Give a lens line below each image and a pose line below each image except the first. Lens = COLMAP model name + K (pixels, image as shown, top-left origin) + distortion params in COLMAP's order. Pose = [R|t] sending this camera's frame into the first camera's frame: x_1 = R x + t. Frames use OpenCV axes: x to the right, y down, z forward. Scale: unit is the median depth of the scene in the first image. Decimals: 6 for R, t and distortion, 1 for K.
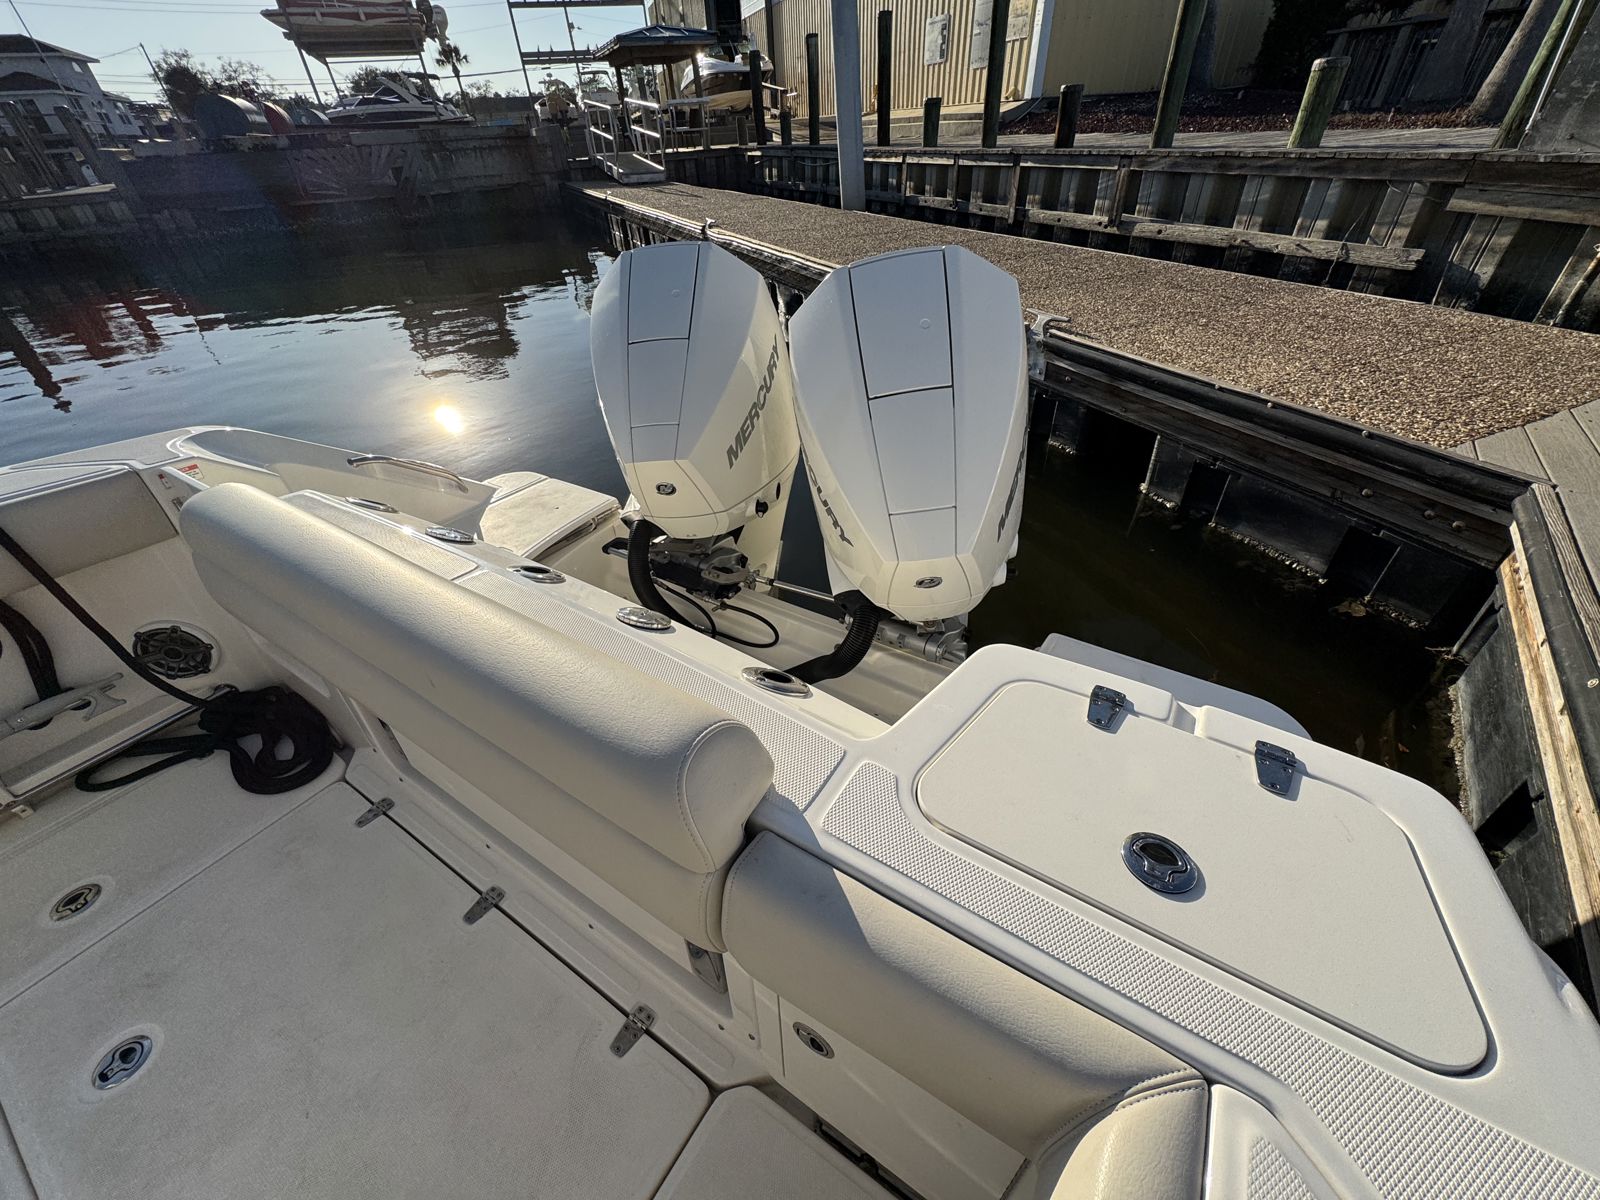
lens RADIAL K [[645.3, 0, 801.4], [0, 645.3, 597.8], [0, 0, 1]] dist [-0.002388, 0.000337]
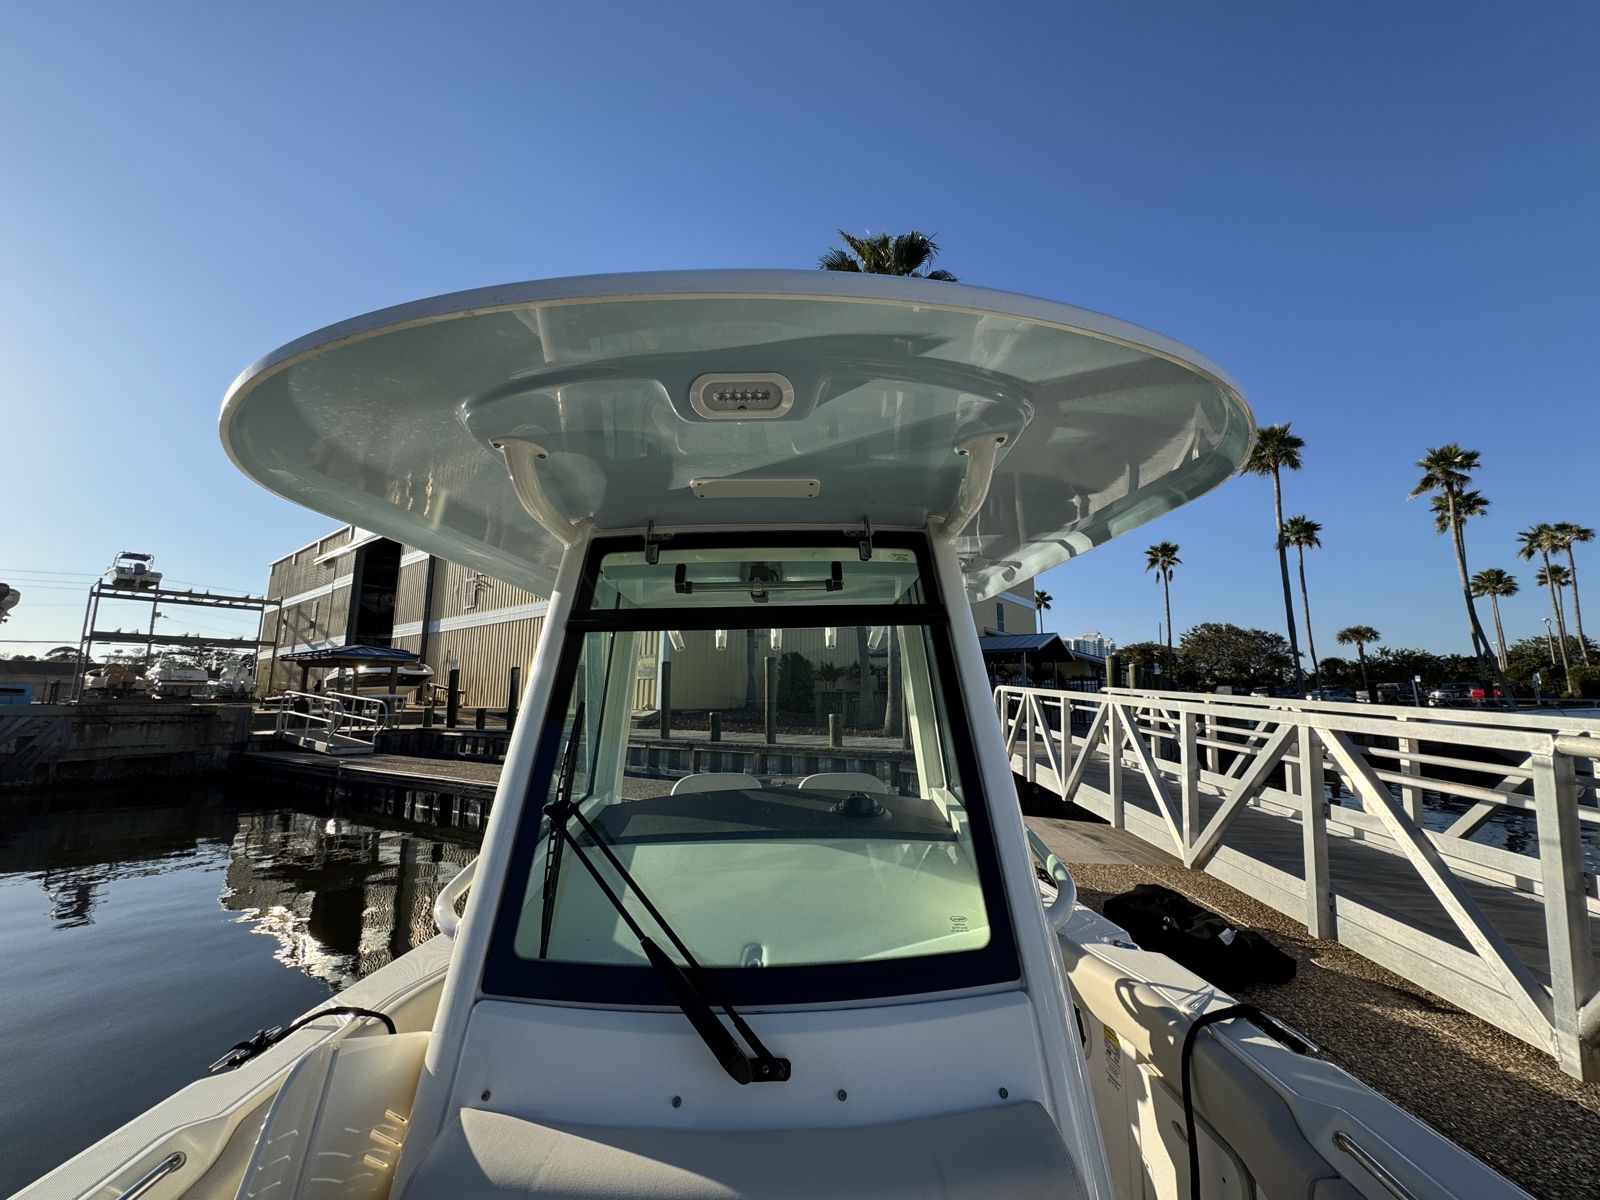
lens RADIAL K [[637.9, 0, 797.9], [0, 637.9, 600.5], [0, 0, 1]] dist [-0.000174, 0.000699]
pose [[0.836383, 0.138690, 0.530310, -0.402086], [0.287164, 0.713211, -0.639427, 0.210974], [-0.466905, 0.687092, 0.556691, -0.348805]]
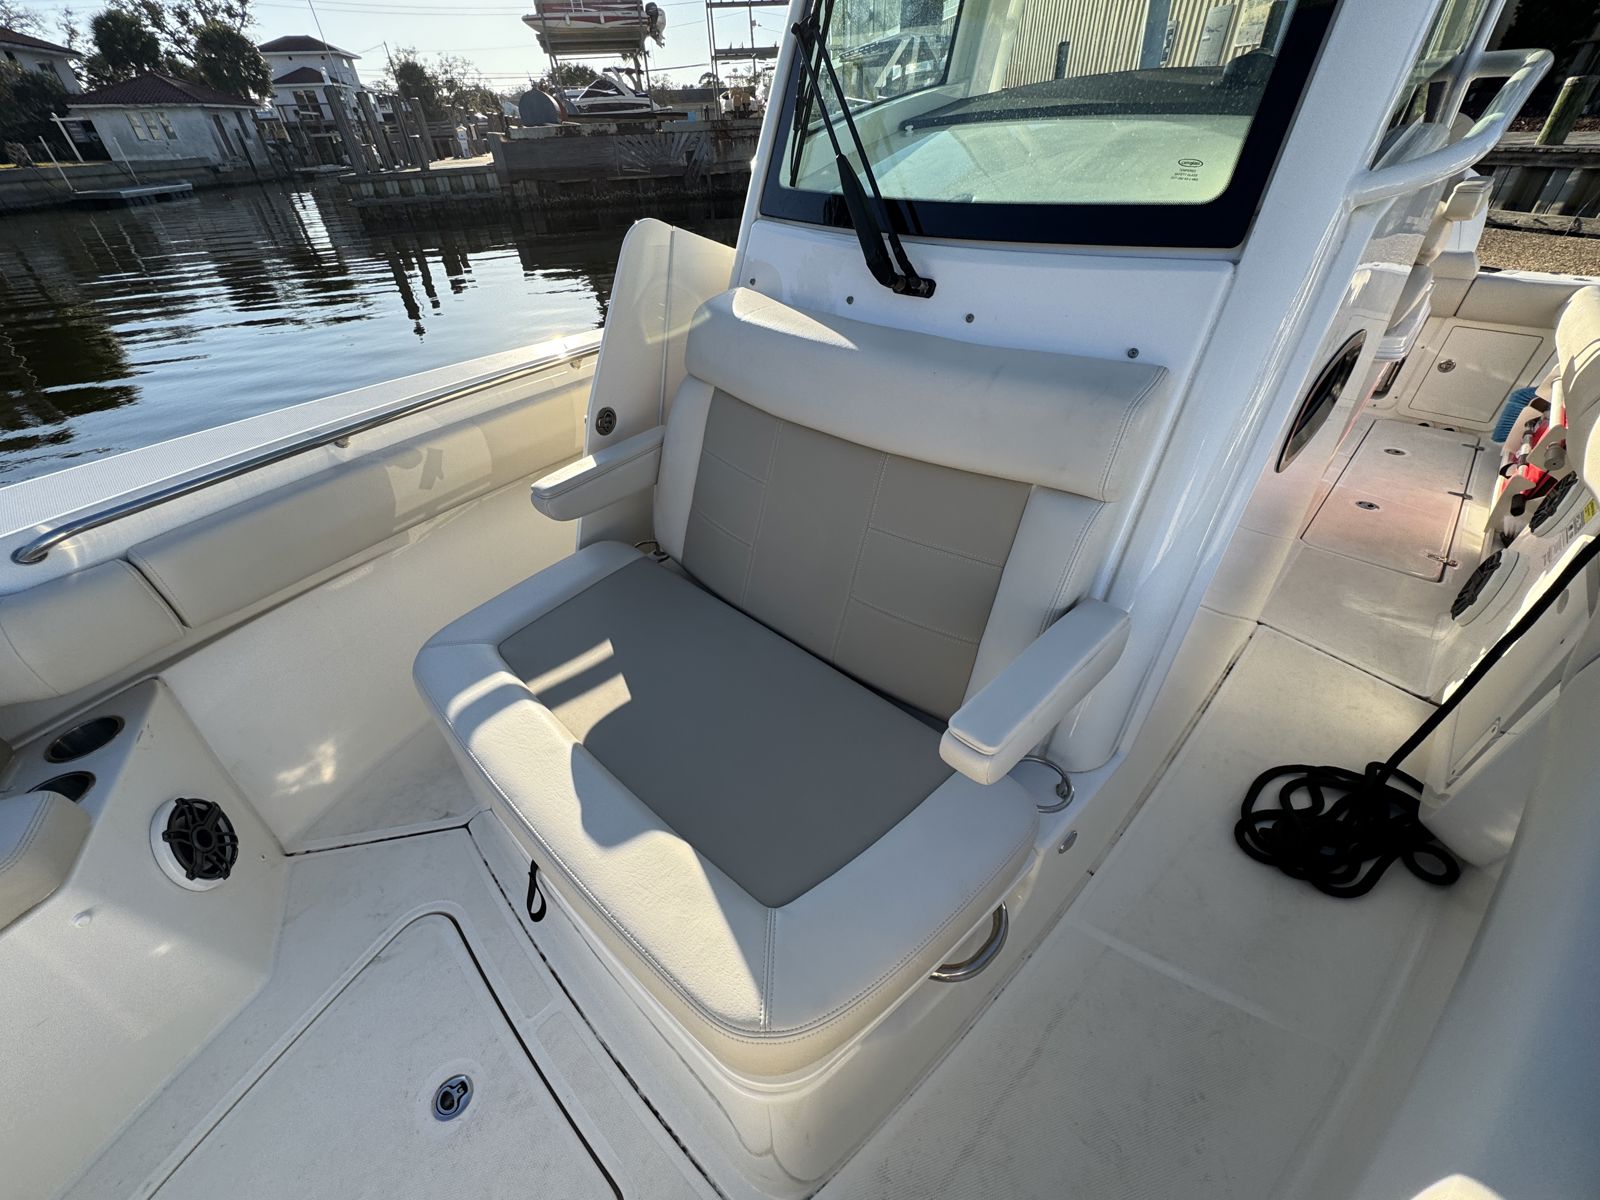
lens RADIAL K [[645.6, 0, 799.4], [0, 645.6, 598.4], [0, 0, 1]] dist [-0.002686, 0.000307]
pose [[0.985574, 0.107905, -0.130386, -0.330531], [-0.106967, 0.994161, 0.014193, 0.263538], [0.131157, -0.000041, 0.991362, -0.361079]]
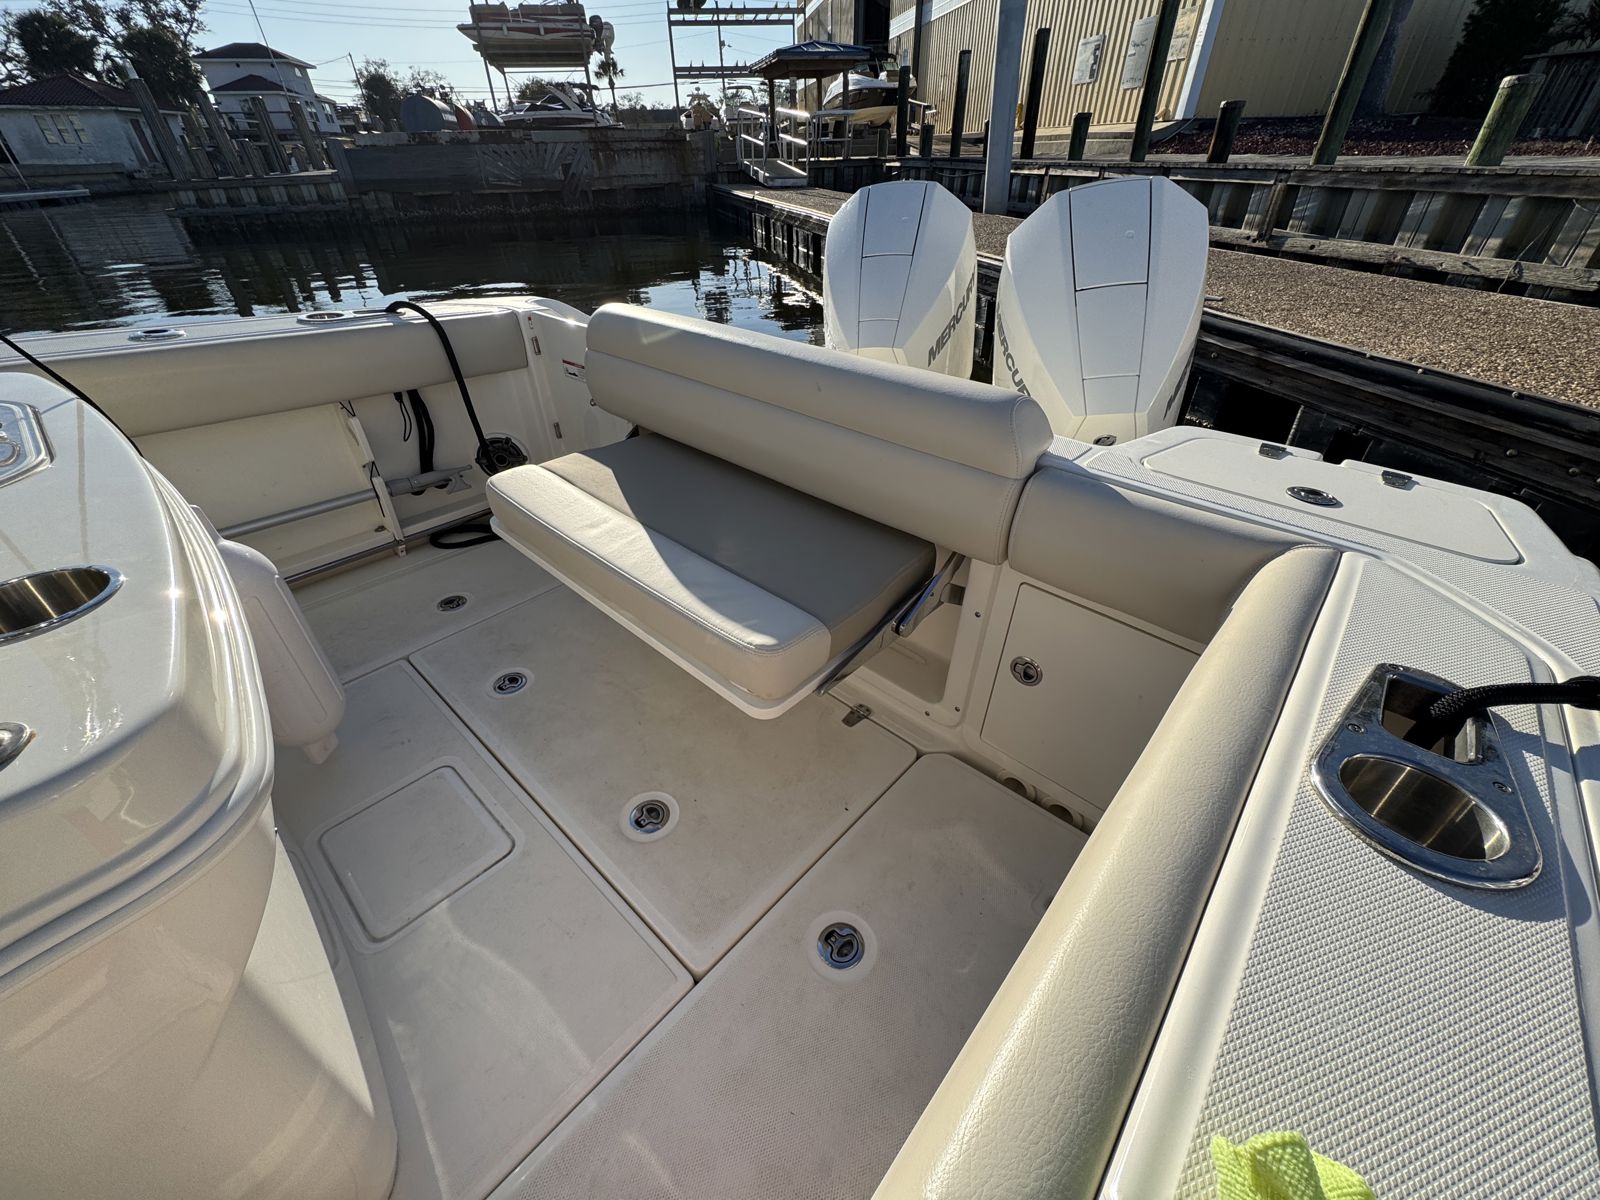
lens RADIAL K [[645.6, 0, 799.4], [0, 645.6, 598.4], [0, 0, 1]] dist [-0.002686, 0.000307]
pose [[0.986263, 0.116308, -0.117292, -0.039350], [-0.118456, 0.992893, -0.011490, 0.066052], [0.115122, 0.025226, 0.993031, -0.055535]]
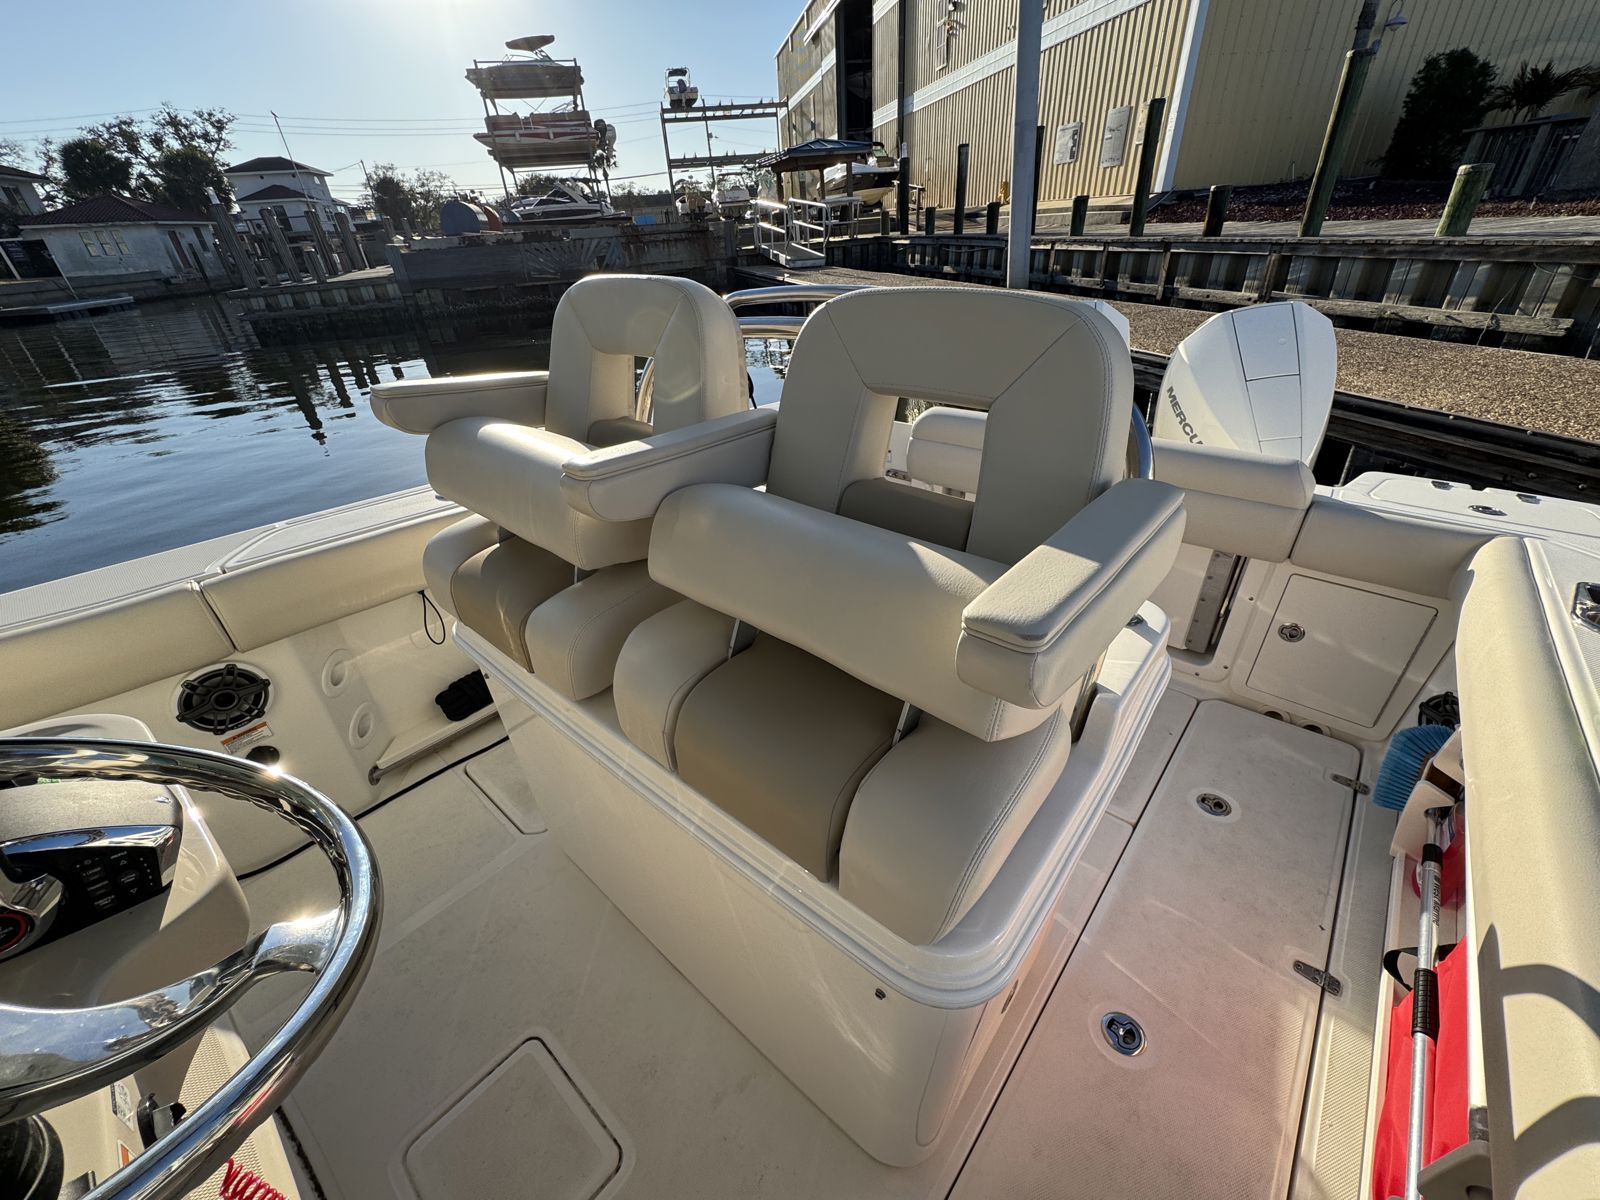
lens RADIAL K [[645.2, 0, 799.2], [0, 645.2, 597.7], [0, 0, 1]] dist [-0.002390, 0.000030]
pose [[0.990979, 0.055785, -0.121853, -0.152277], [-0.067243, 0.993482, -0.092039, 0.098241], [0.115925, 0.099403, 0.988271, -0.159530]]
